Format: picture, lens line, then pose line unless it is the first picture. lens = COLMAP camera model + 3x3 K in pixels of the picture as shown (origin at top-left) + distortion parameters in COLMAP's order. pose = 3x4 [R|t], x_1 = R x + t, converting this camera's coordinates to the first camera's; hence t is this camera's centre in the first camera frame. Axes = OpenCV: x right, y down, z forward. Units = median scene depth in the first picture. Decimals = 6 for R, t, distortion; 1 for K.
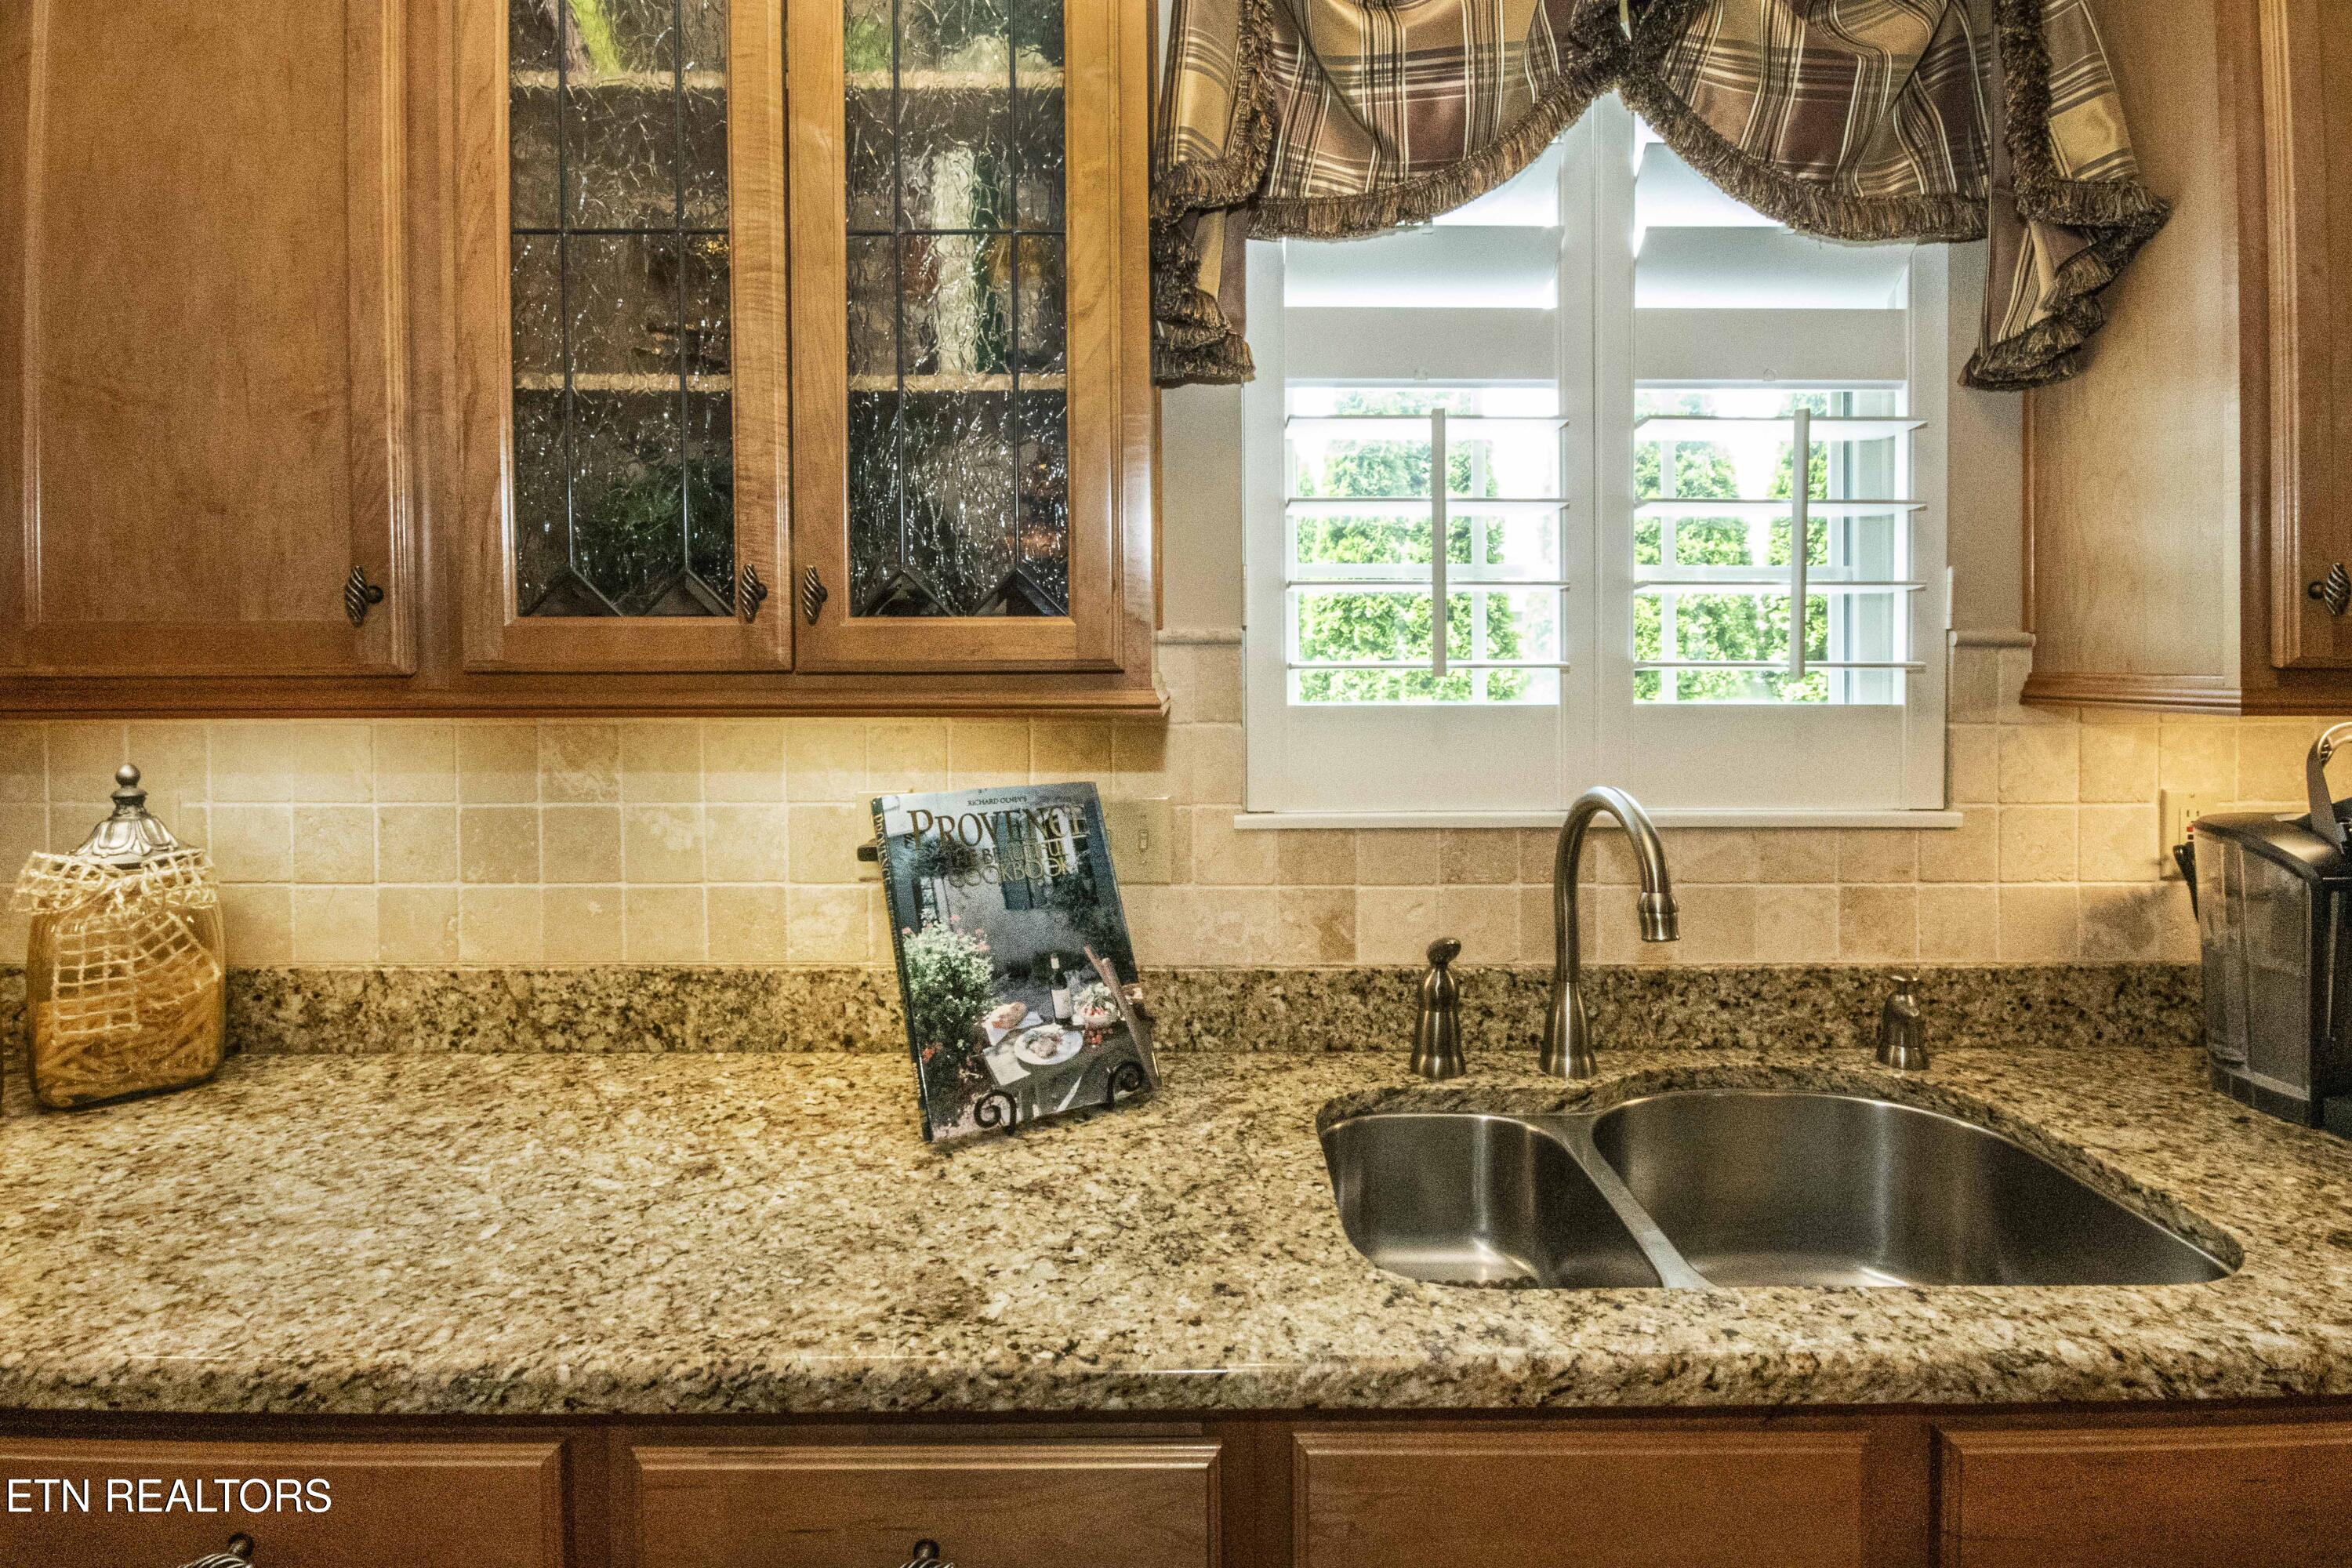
lens RADIAL K [[1153.2, 0, 1232.6], [0, 1153.2, 665.9], [0, 0, 1]] dist [-0.006513, 0.001162]
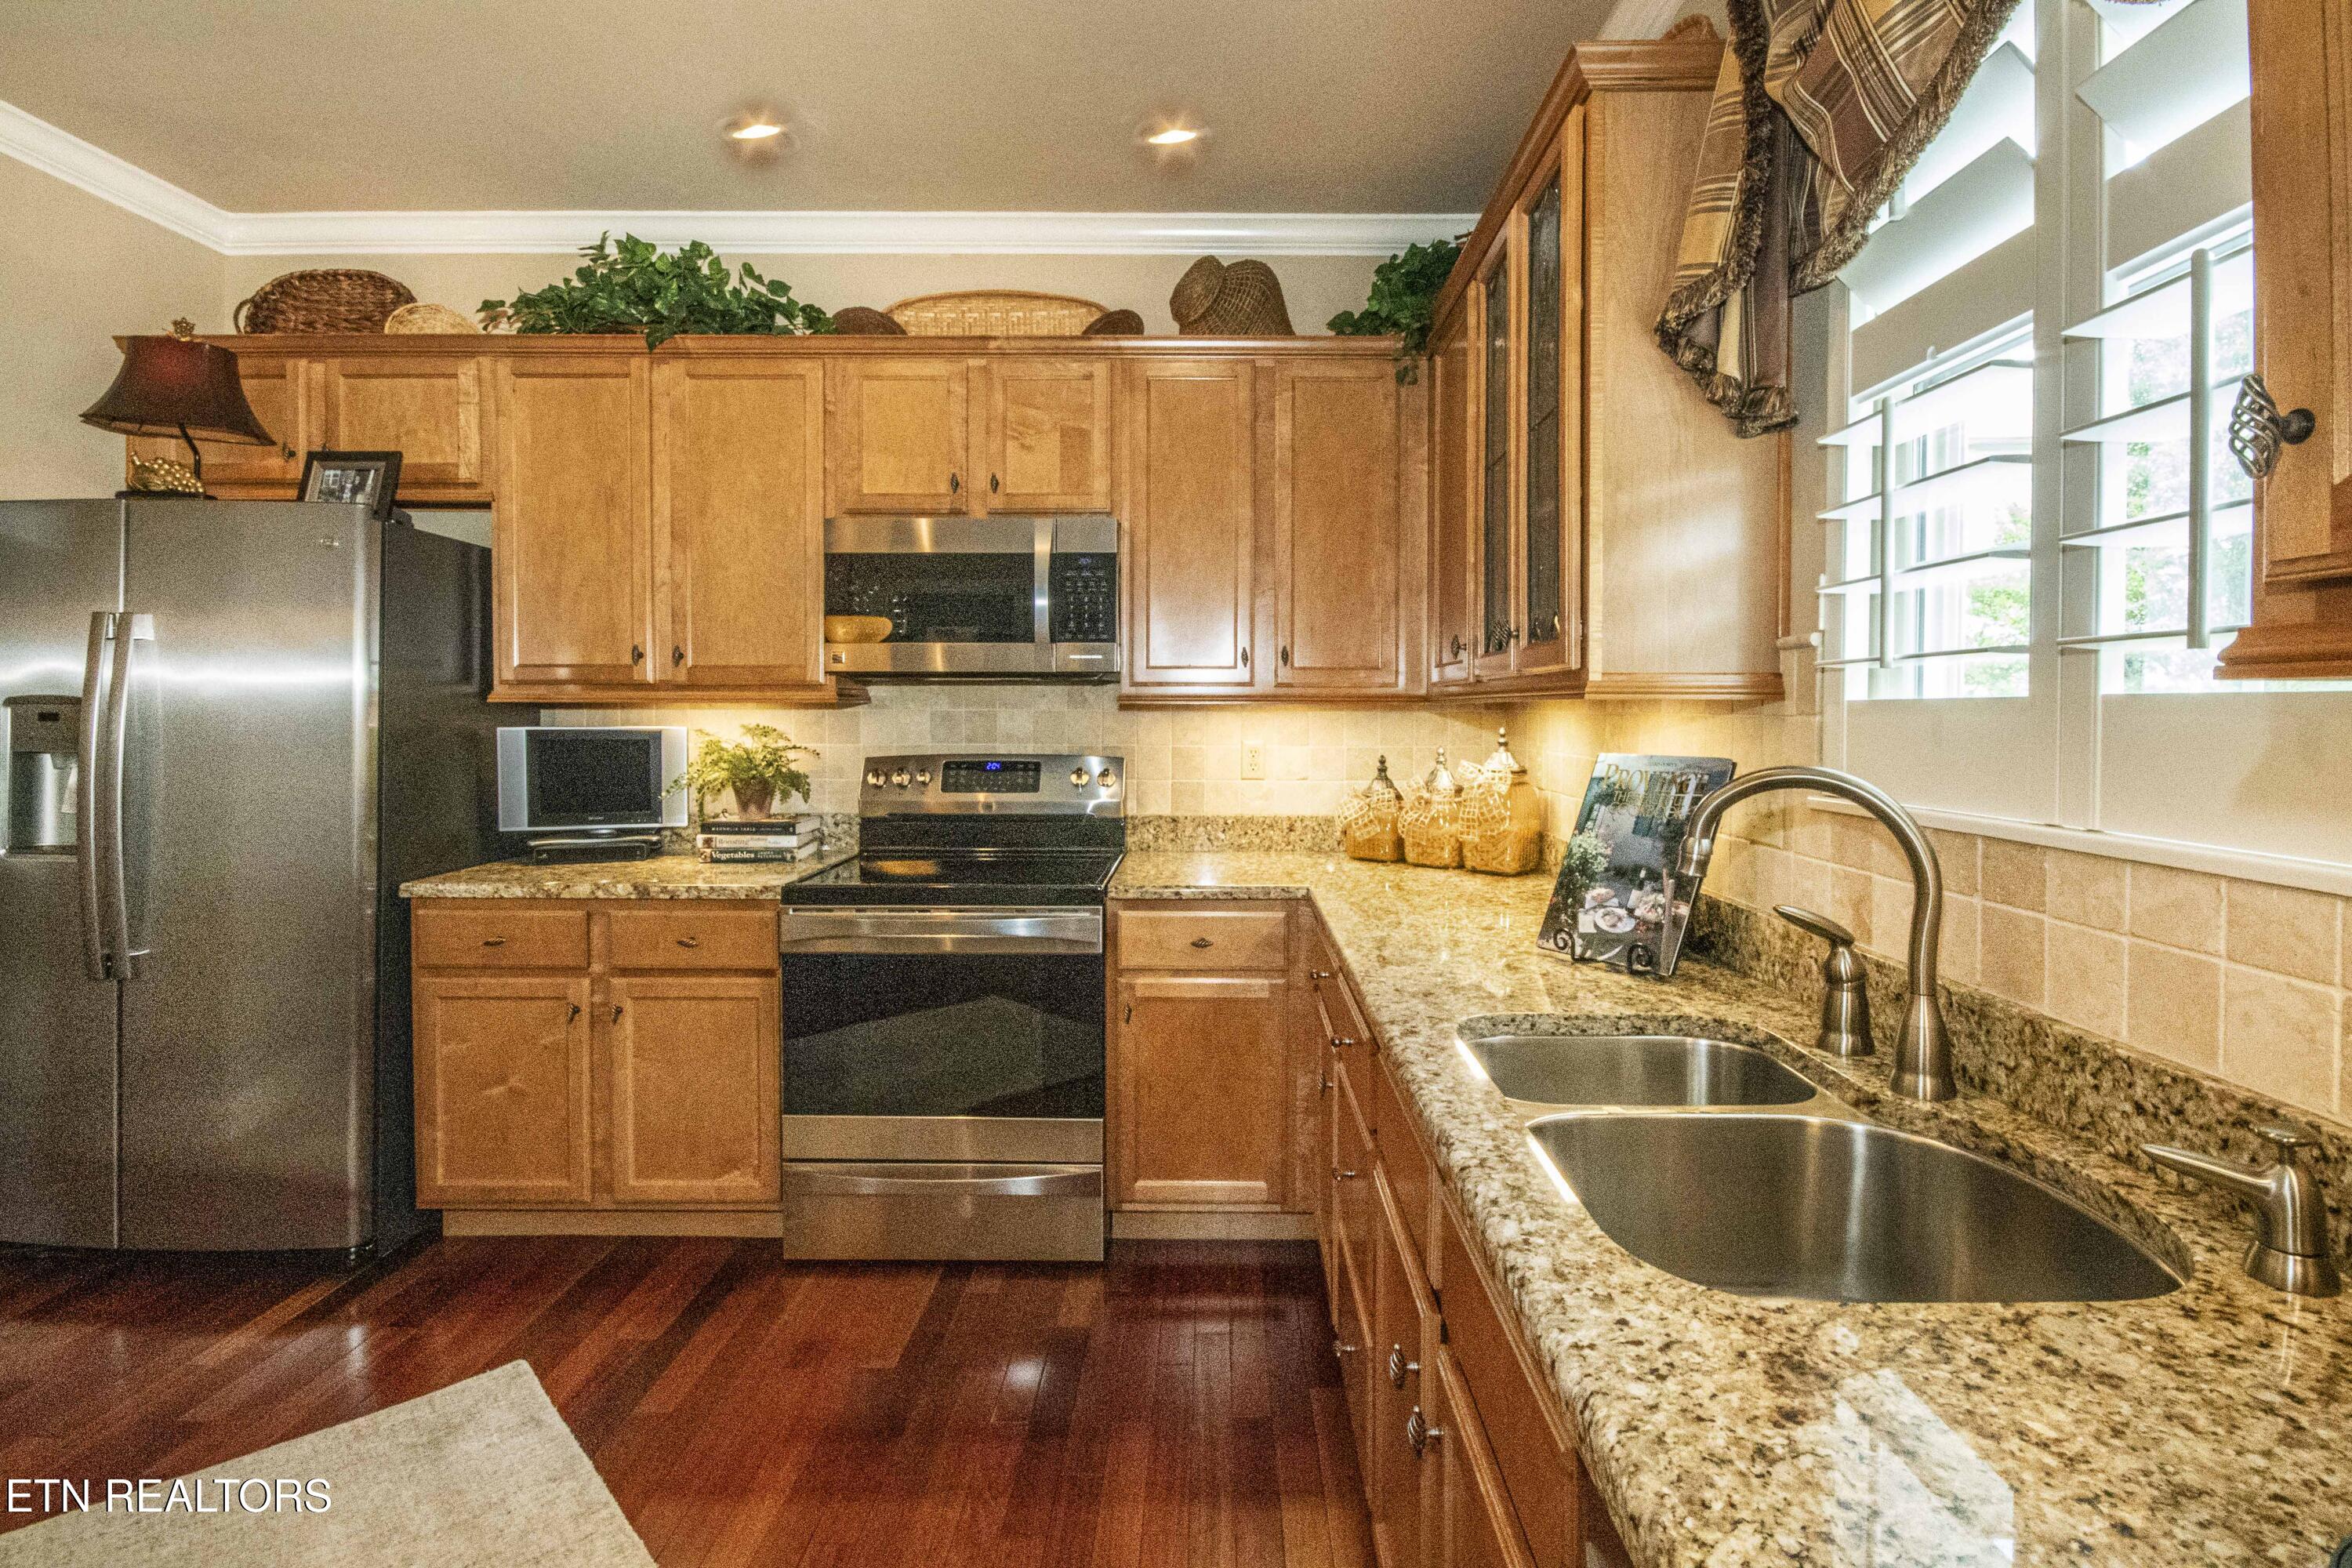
lens RADIAL K [[1153.2, 0, 1139.2], [0, 1153.2, 738.0], [0, 0, 1]] dist [-0.006513, 0.001162]
pose [[-0.072695, 0.024177, -0.997061, 1.210919], [-0.028567, 0.999246, 0.026312, 0.062766], [0.996945, 0.030396, -0.071949, 0.430326]]
